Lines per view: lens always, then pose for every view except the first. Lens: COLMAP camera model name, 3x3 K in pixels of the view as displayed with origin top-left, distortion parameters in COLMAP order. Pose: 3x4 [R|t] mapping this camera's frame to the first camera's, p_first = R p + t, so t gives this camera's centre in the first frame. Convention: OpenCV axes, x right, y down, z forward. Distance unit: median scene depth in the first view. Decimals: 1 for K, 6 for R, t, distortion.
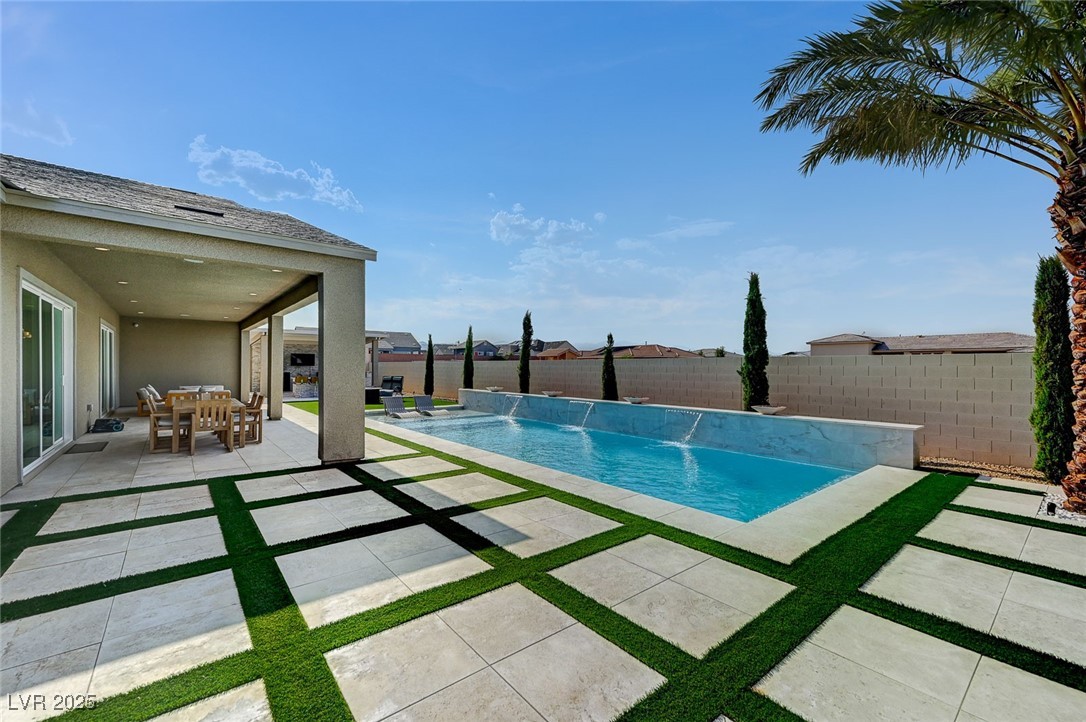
lens RADIAL K [[442.0, 0, 540.4], [0, 442.0, 372.7], [0, 0, 1]] dist [0.015551, 0.000010]
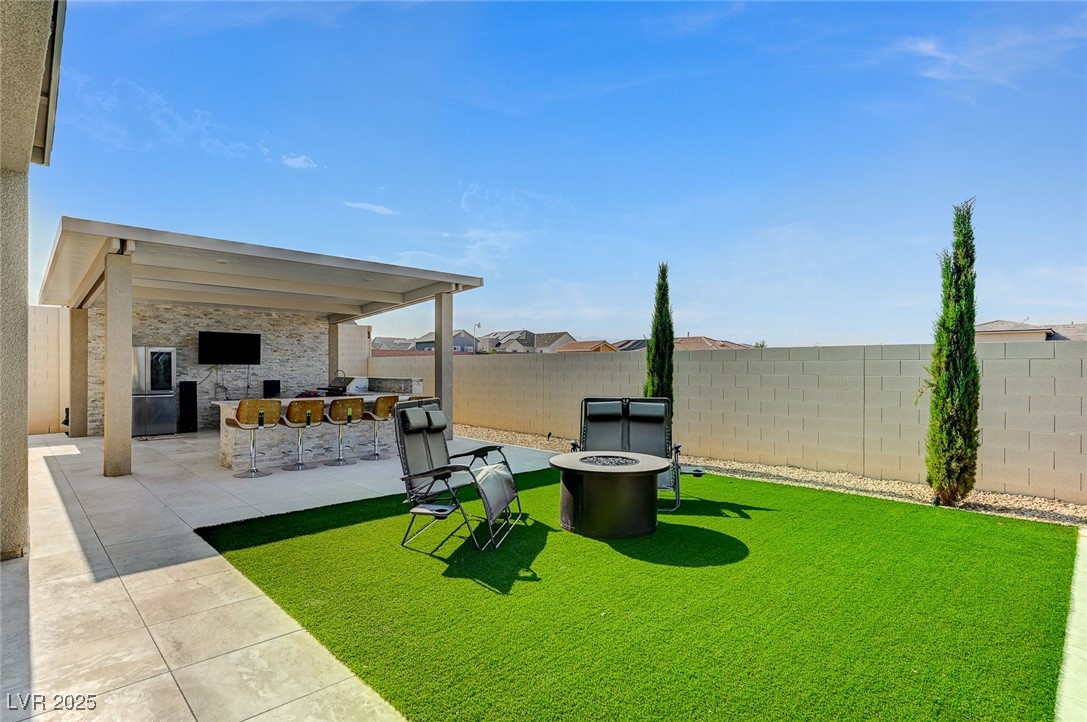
lens RADIAL K [[545.4, 0, 543.9], [0, 545.4, 371.3], [0, 0, 1]] dist [0.001060, 0.000663]
pose [[0.995777, -0.002181, 0.091781, -0.421266], [0.002772, 0.999976, -0.006305, -0.007565], [-0.091765, 0.006533, 0.995759, 0.690245]]
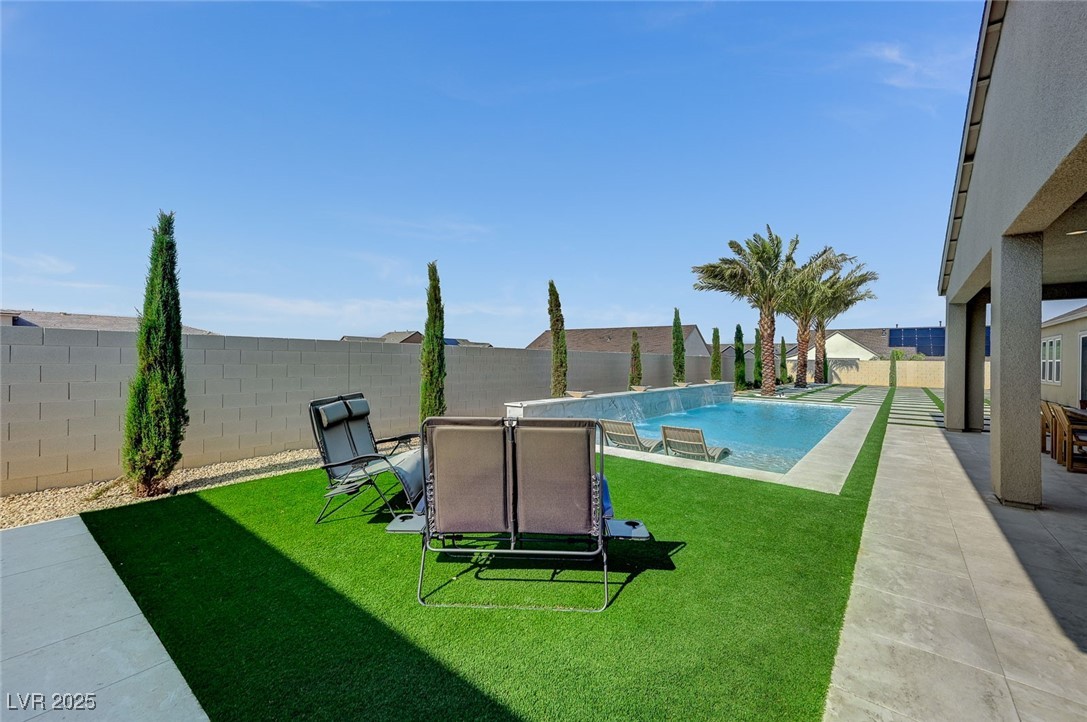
lens RADIAL K [[440.5, 0, 536.0], [0, 440.5, 357.7], [0, 0, 1]] dist [0.030965, -0.000007]
pose [[-0.200496, -0.004358, 0.979685, -0.587841], [-0.002676, 0.999989, 0.003901, -0.014553], [-0.979691, -0.001839, -0.200505, 0.967686]]
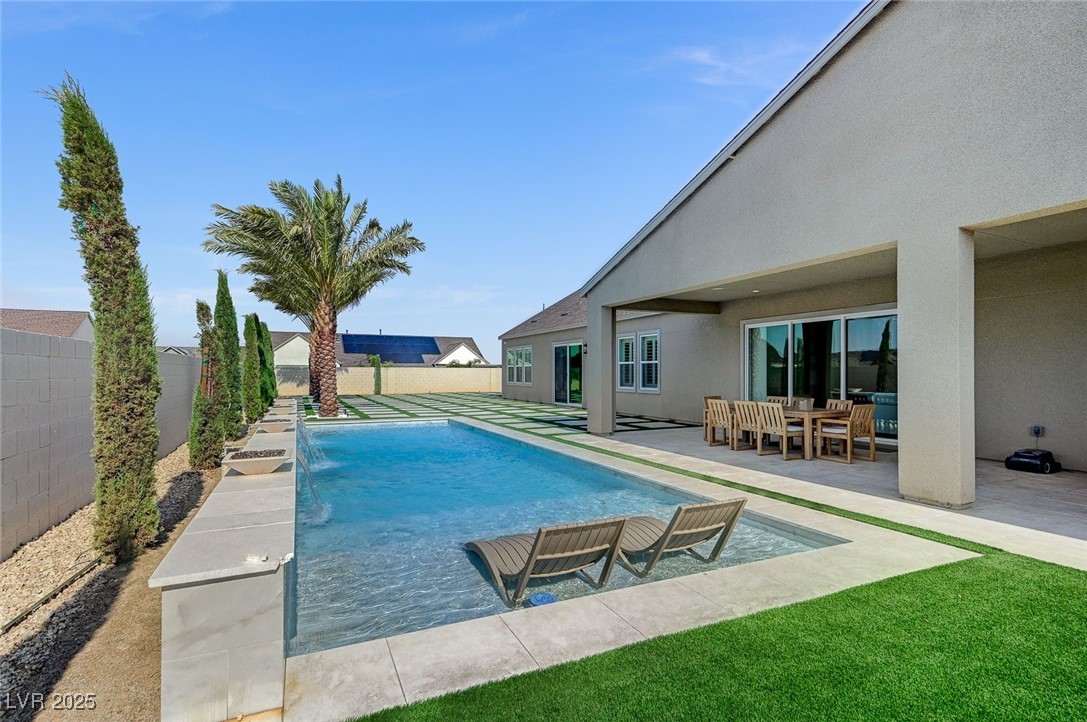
lens RADIAL K [[523.7, 0, 544.6], [0, 523.7, 372.1], [0, 0, 1]] dist [0.019477, 0.000163]
pose [[-0.970339, -0.004972, 0.241695, -0.248550], [-0.001837, 0.999911, 0.013195, -0.009257], [-0.241740, 0.012360, -0.970262, 0.990890]]
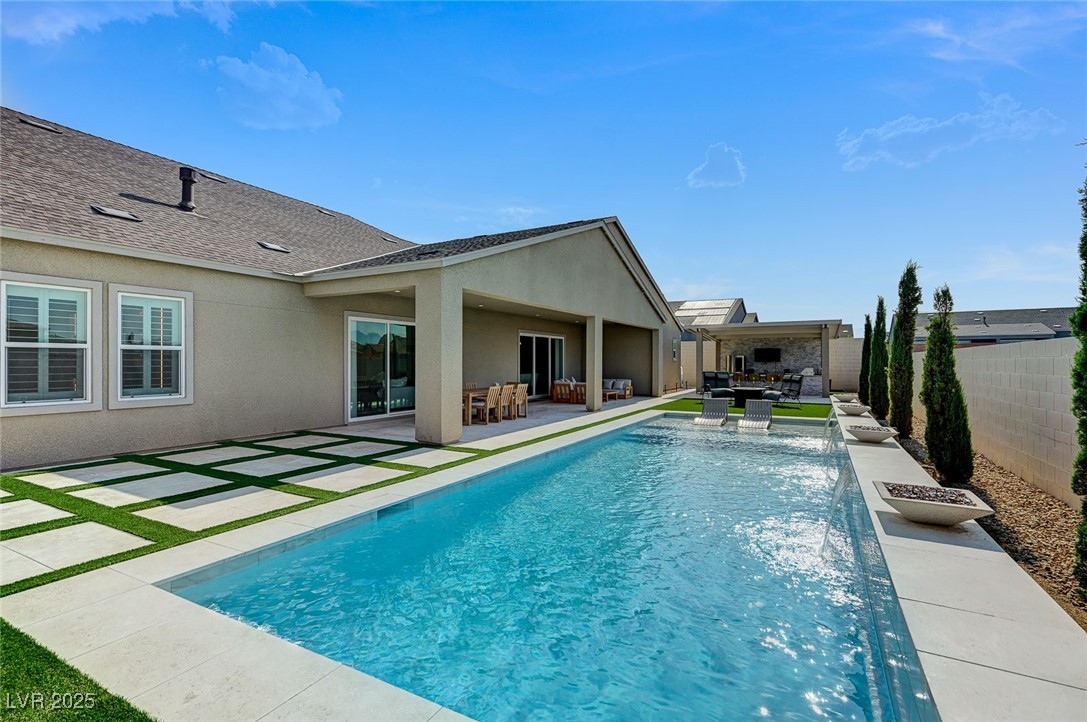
lens RADIAL K [[500.9, 0, 546.6], [0, 500.9, 360.9], [0, 0, 1]] dist [0.003903, 0.001050]
pose [[0.379682, -0.004836, -0.925104, 0.309976], [-0.012450, 0.999869, -0.010336, -0.002518], [0.925033, 0.015442, 0.379572, 0.285017]]
